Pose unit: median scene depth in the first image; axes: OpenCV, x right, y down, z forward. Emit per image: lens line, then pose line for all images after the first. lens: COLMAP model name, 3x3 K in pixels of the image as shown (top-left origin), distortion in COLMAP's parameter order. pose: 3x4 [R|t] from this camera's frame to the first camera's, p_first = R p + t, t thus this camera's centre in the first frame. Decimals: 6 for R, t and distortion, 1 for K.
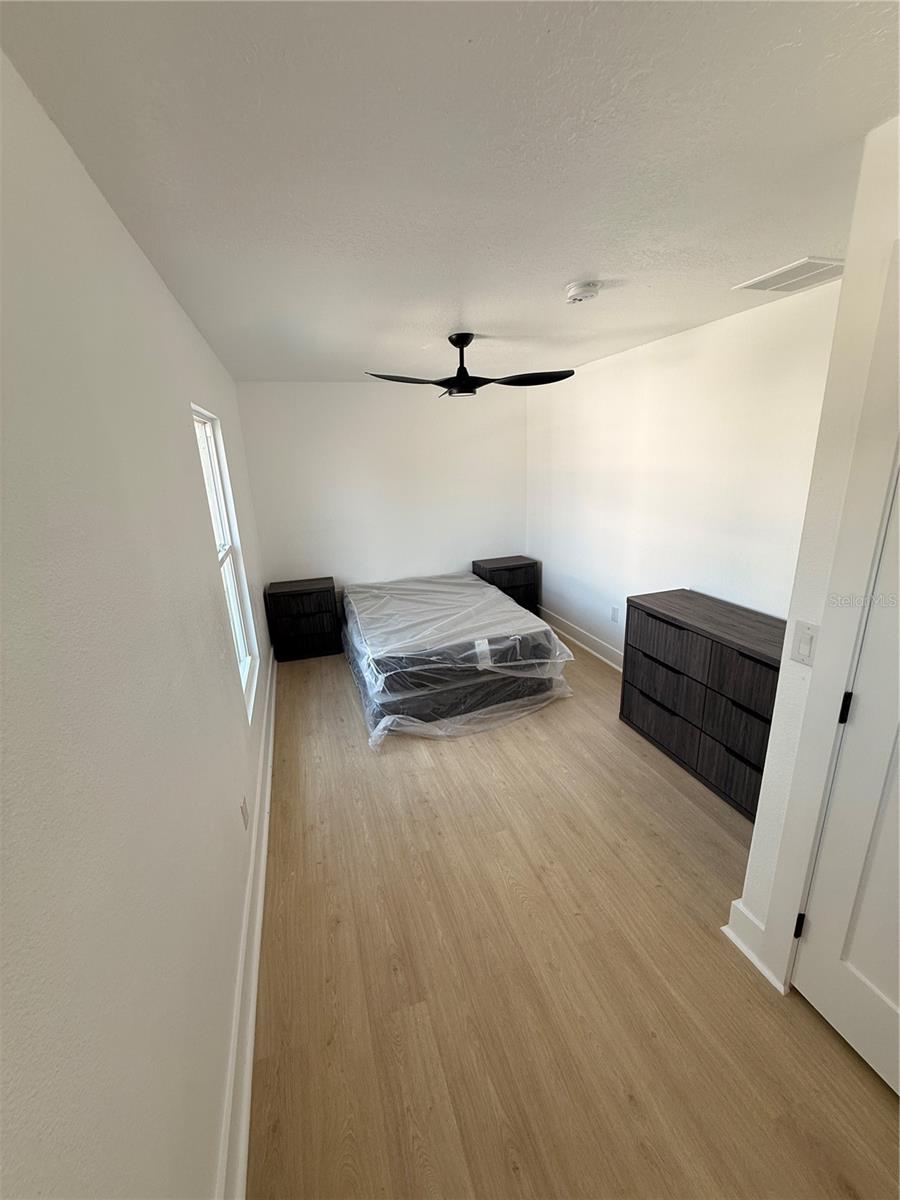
lens RADIAL K [[485.0, 0, 451.5], [0, 485.0, 599.0], [0, 0, 1]] dist [0.003510, 0.000739]
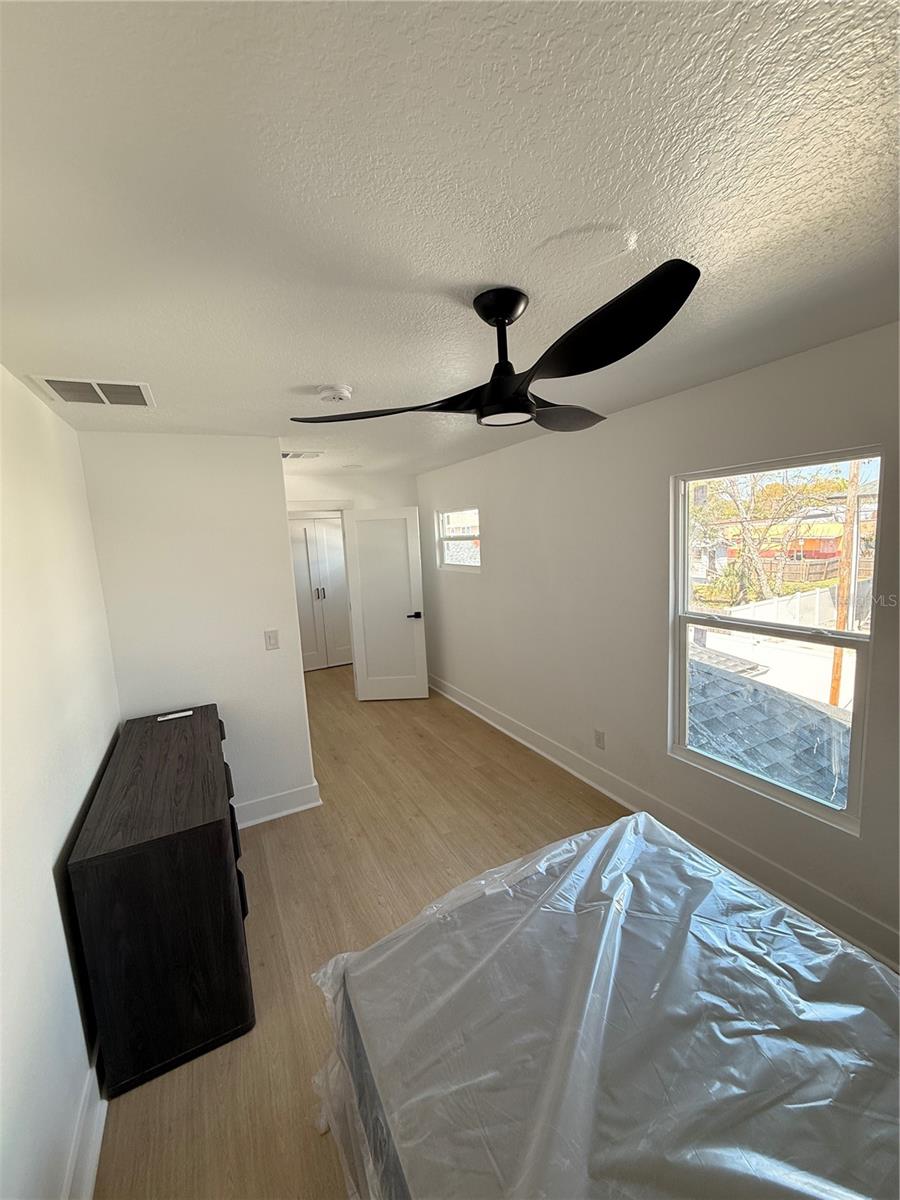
lens RADIAL K [[485.0, 0, 449.2], [0, 485.0, 600.6], [0, 0, 1]] dist [0.003510, 0.000739]
pose [[-0.981093, 0.119279, -0.152411, 0.225444], [0.045638, 0.907879, 0.416740, -0.607502], [0.188080, 0.401905, -0.896158, 1.962145]]
